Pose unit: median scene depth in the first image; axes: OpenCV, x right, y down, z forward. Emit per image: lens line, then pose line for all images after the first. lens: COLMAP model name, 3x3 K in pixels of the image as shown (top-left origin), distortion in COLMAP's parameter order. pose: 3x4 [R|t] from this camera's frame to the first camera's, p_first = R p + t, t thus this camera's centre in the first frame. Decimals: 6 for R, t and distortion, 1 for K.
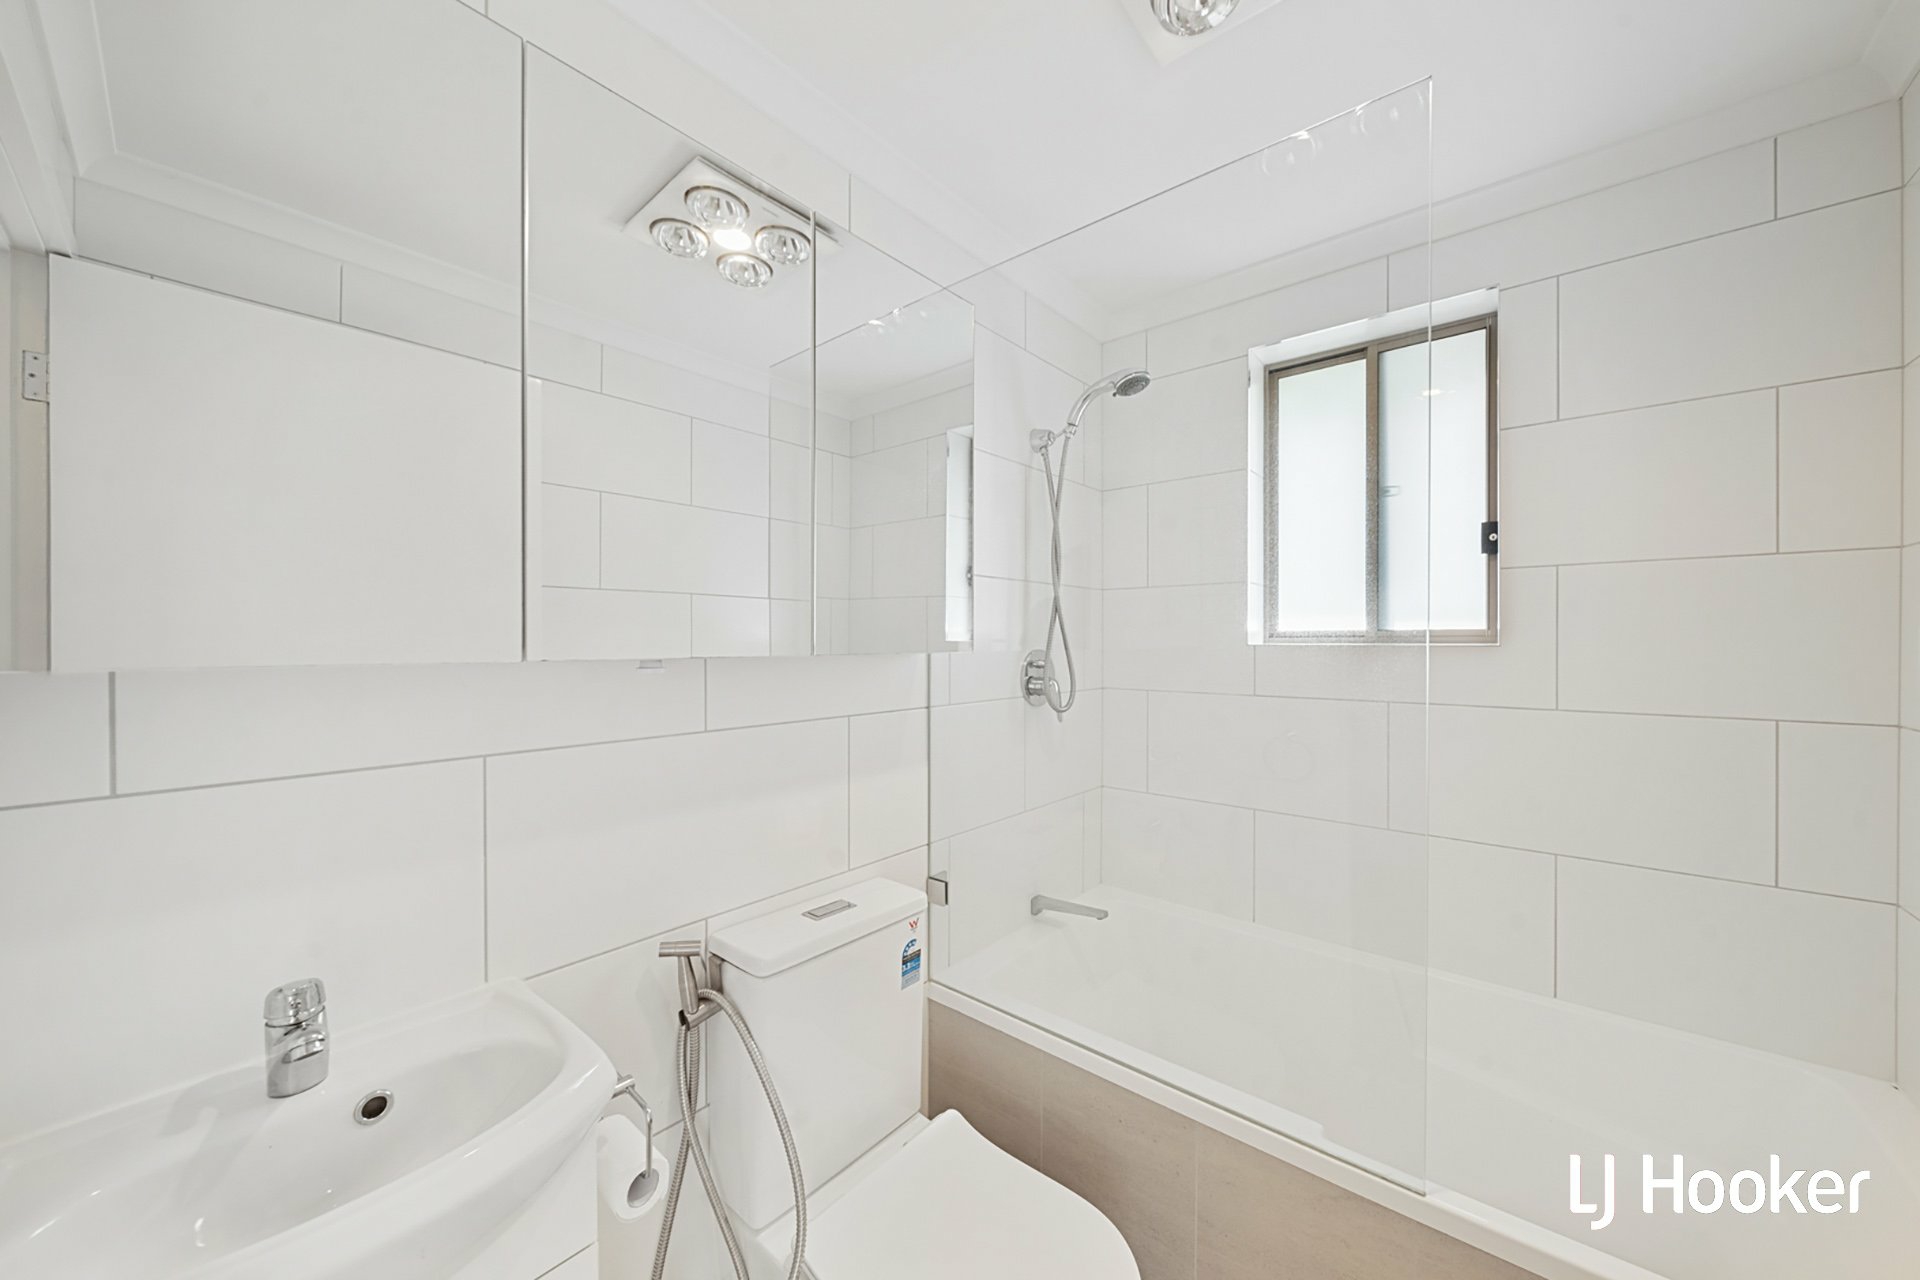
lens RADIAL K [[702.9, 0, 955.3], [0, 702.9, 638.6], [0, 0, 1]] dist [-0.000665, -0.000883]
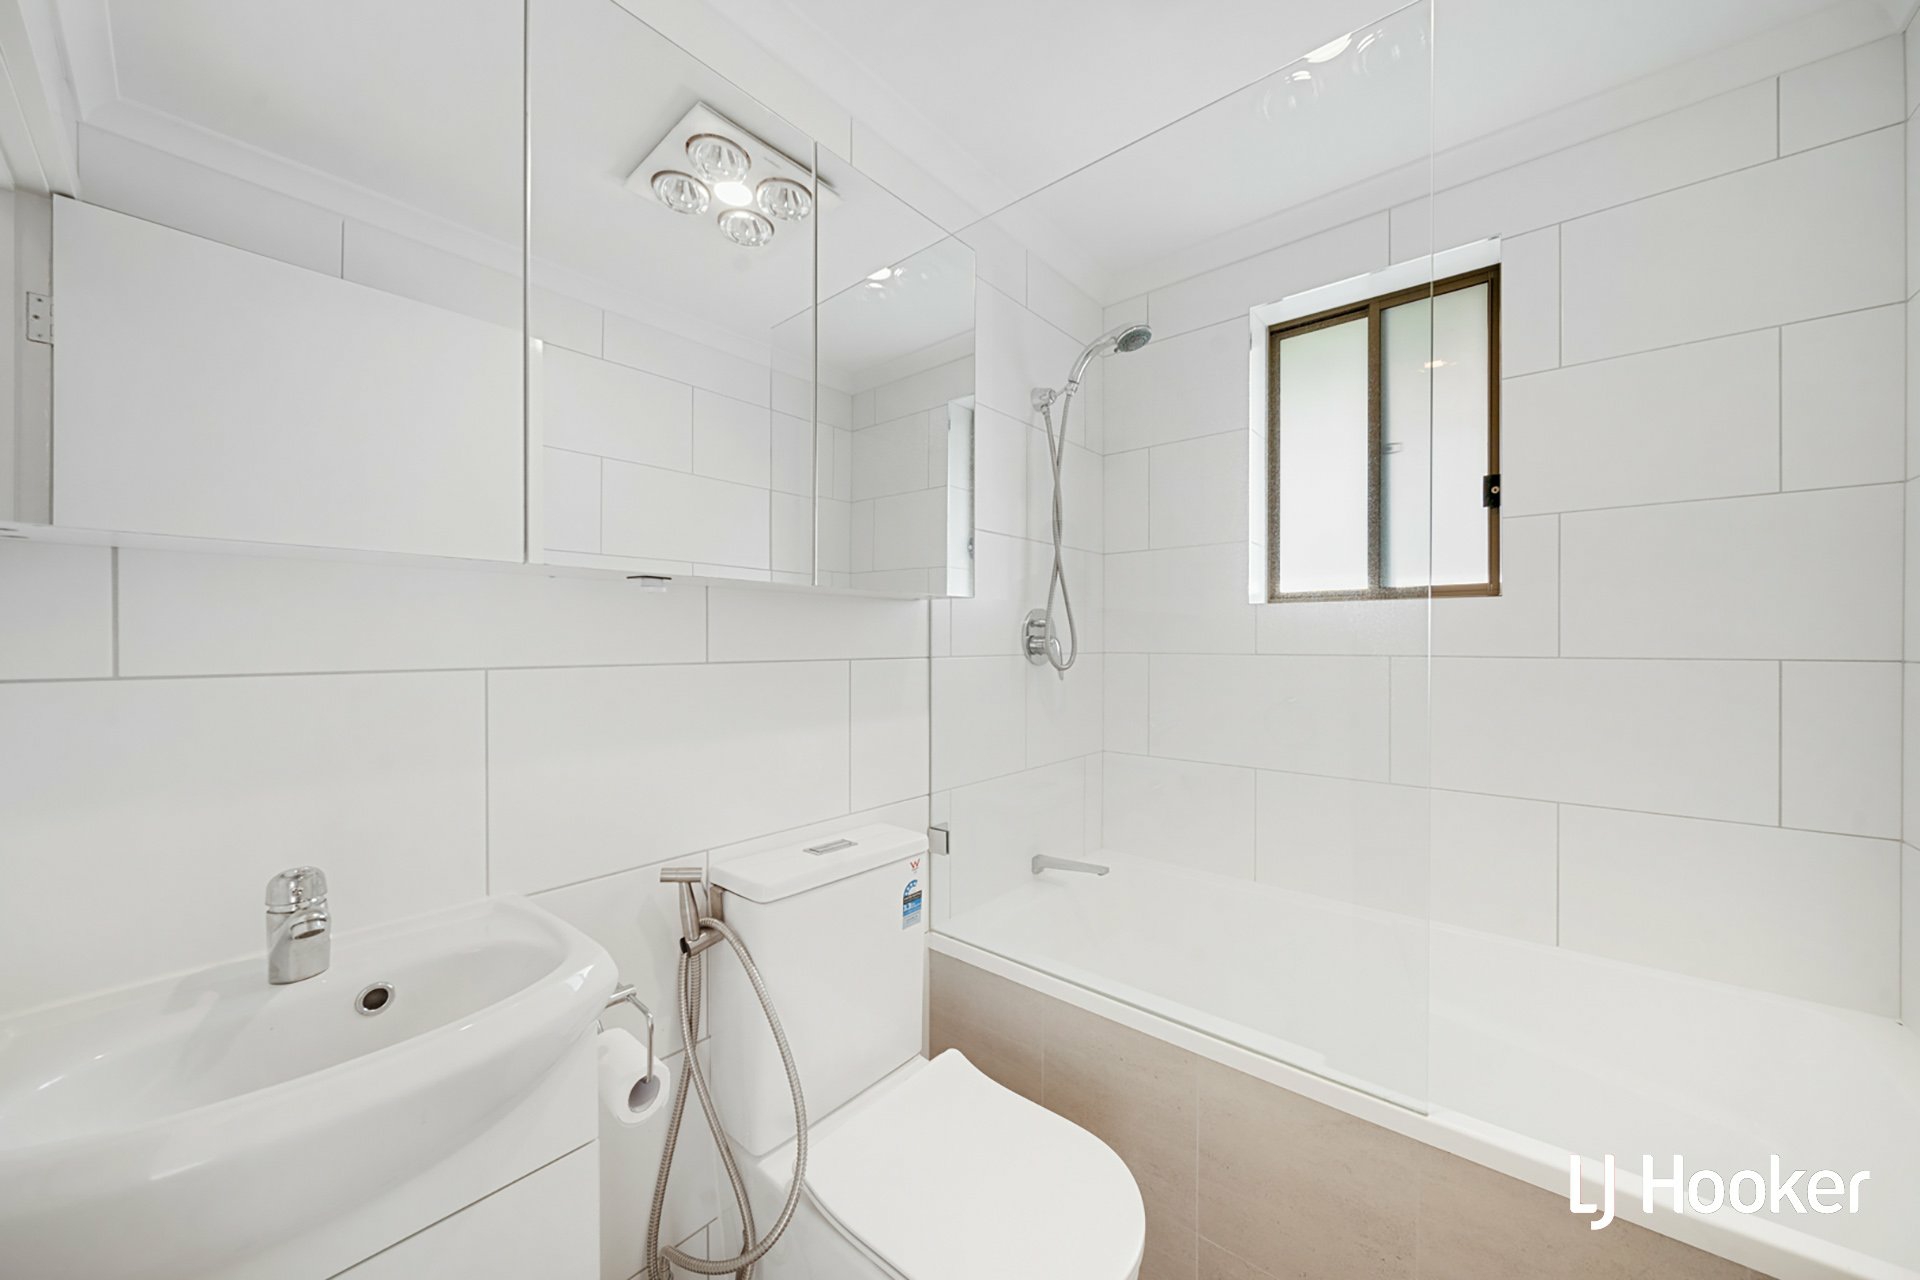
lens RADIAL K [[702.9, 0, 955.1], [0, 702.9, 643.0], [0, 0, 1]] dist [-0.000665, -0.000883]
pose [[0.999998, 0.000127, -0.002064, 0.000039], [-0.000127, 1.000000, -0.000236, 0.082732], [0.002064, 0.000236, 0.999998, 0.000216]]
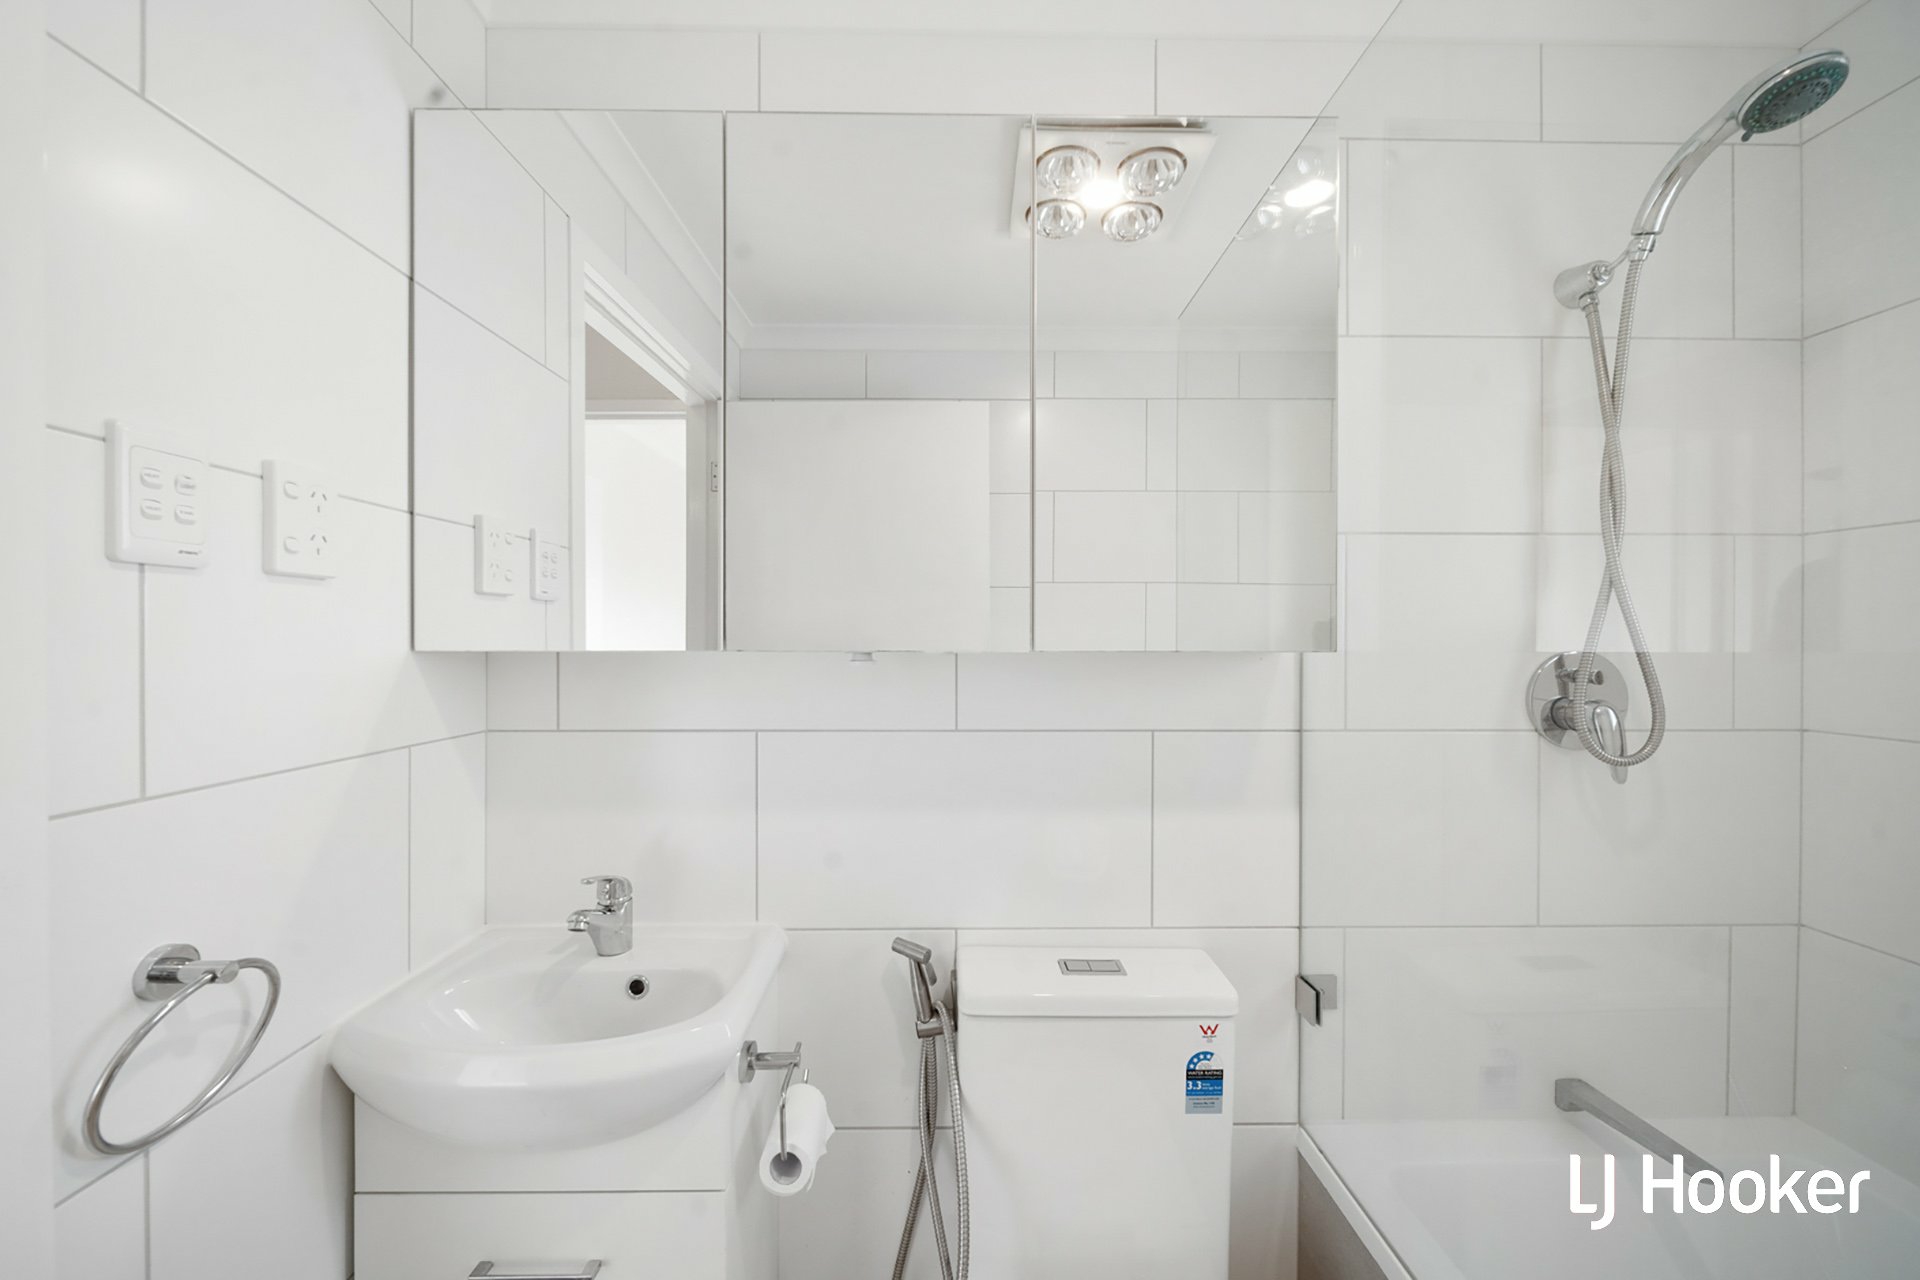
lens RADIAL K [[702.9, 0, 956.2], [0, 702.9, 636.1], [0, 0, 1]] dist [-0.000665, -0.000883]
pose [[0.646191, -0.001950, -0.763173, 0.291713], [0.000218, 0.999997, -0.002371, 0.006035], [0.763176, 0.001366, 0.646190, 0.310166]]
